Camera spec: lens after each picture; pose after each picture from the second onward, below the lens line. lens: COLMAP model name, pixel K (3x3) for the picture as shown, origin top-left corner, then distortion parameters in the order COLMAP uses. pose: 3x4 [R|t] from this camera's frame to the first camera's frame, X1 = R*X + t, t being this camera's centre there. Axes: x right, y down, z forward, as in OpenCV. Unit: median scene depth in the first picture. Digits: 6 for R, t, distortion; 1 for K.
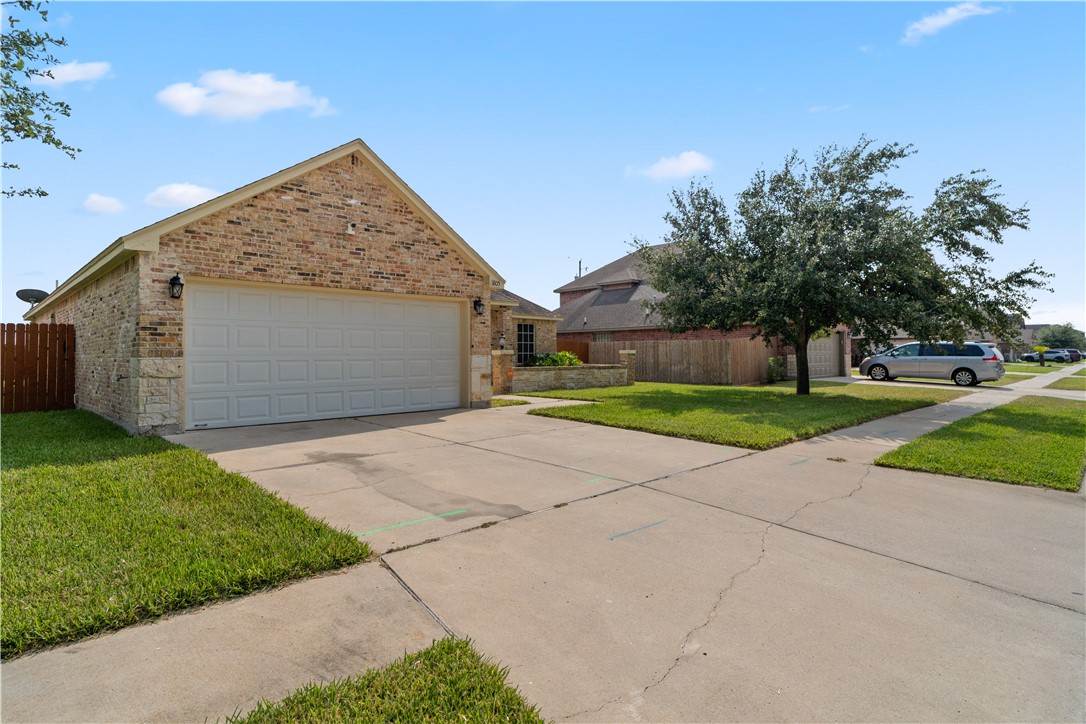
lens RADIAL K [[575.0, 0, 547.8], [0, 575.0, 343.9], [0, 0, 1]] dist [-0.004609, 0.002205]
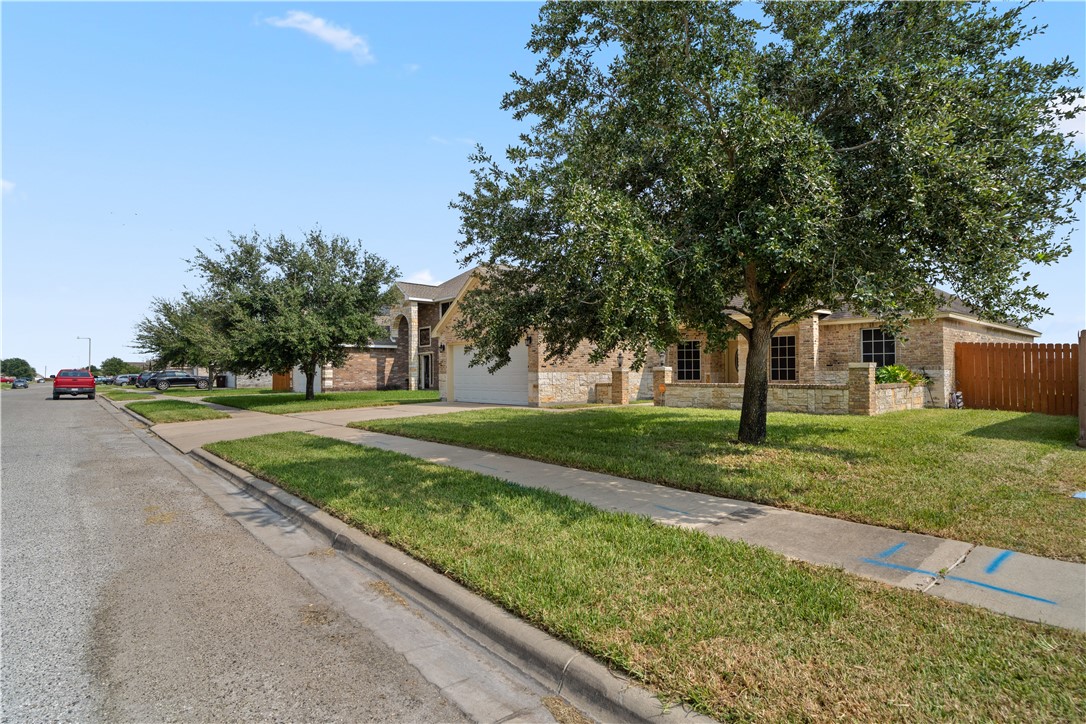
lens RADIAL K [[575.0, 0, 543.2], [0, 575.0, 366.3], [0, 0, 1]] dist [-0.004609, 0.002205]
pose [[-0.098702, -0.007391, -0.995090, 1.701755], [0.027335, 0.999575, -0.010136, 0.022246], [0.994741, -0.028201, -0.098458, 1.398985]]
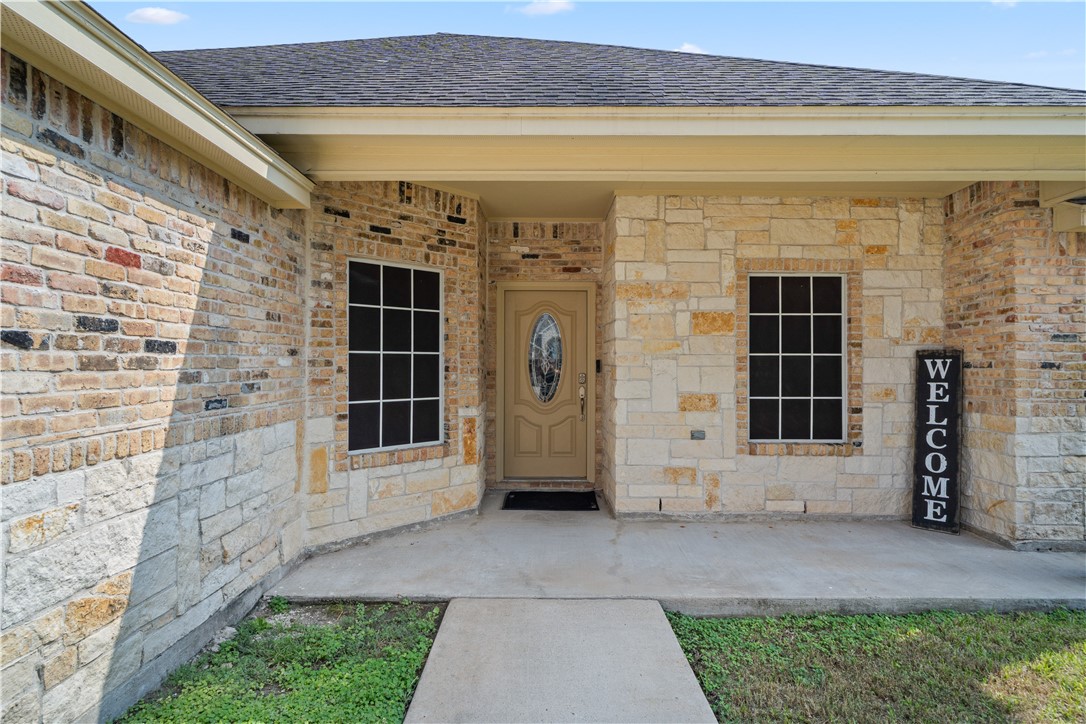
lens RADIAL K [[575.0, 0, 553.0], [0, 575.0, 354.7], [0, 0, 1]] dist [-0.004609, 0.002205]
pose [[0.705557, -0.004056, -0.708642, -0.155968], [0.007841, 0.999967, 0.002084, -0.009164], [0.708610, -0.007027, 0.705565, 1.492681]]
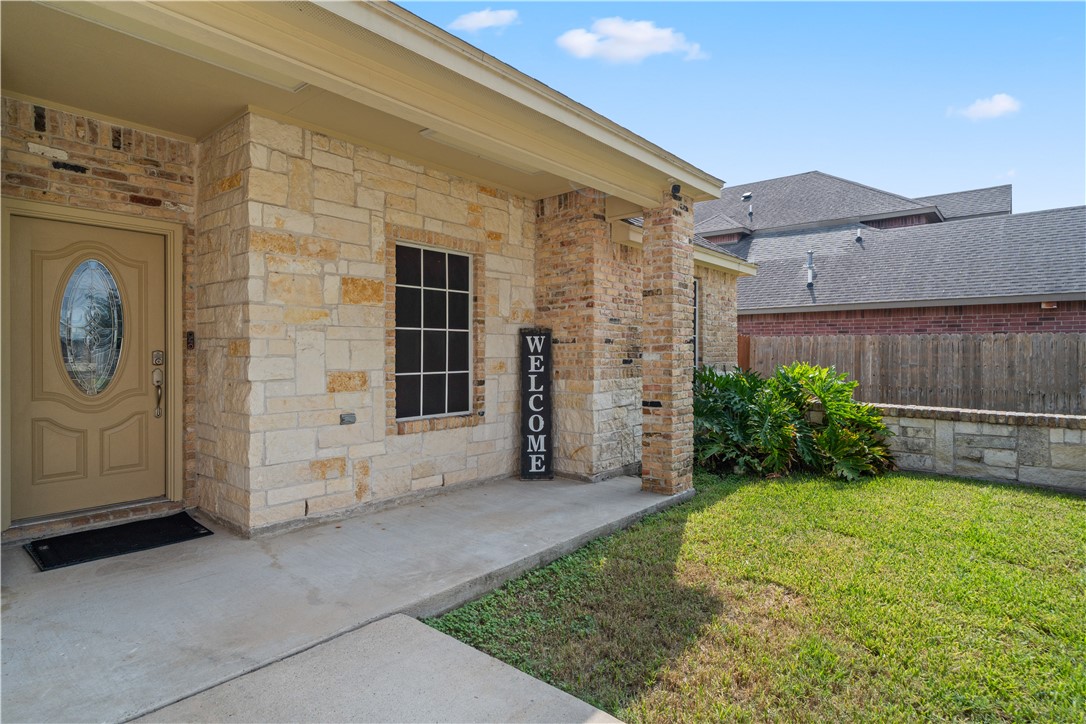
lens RADIAL K [[575.0, 0, 540.1], [0, 575.0, 354.2], [0, 0, 1]] dist [-0.004609, 0.002205]
pose [[0.996443, 0.003292, 0.084201, -0.324365], [-0.005148, 0.999748, 0.021837, 0.004480], [-0.084108, -0.022193, 0.996209, 1.489777]]
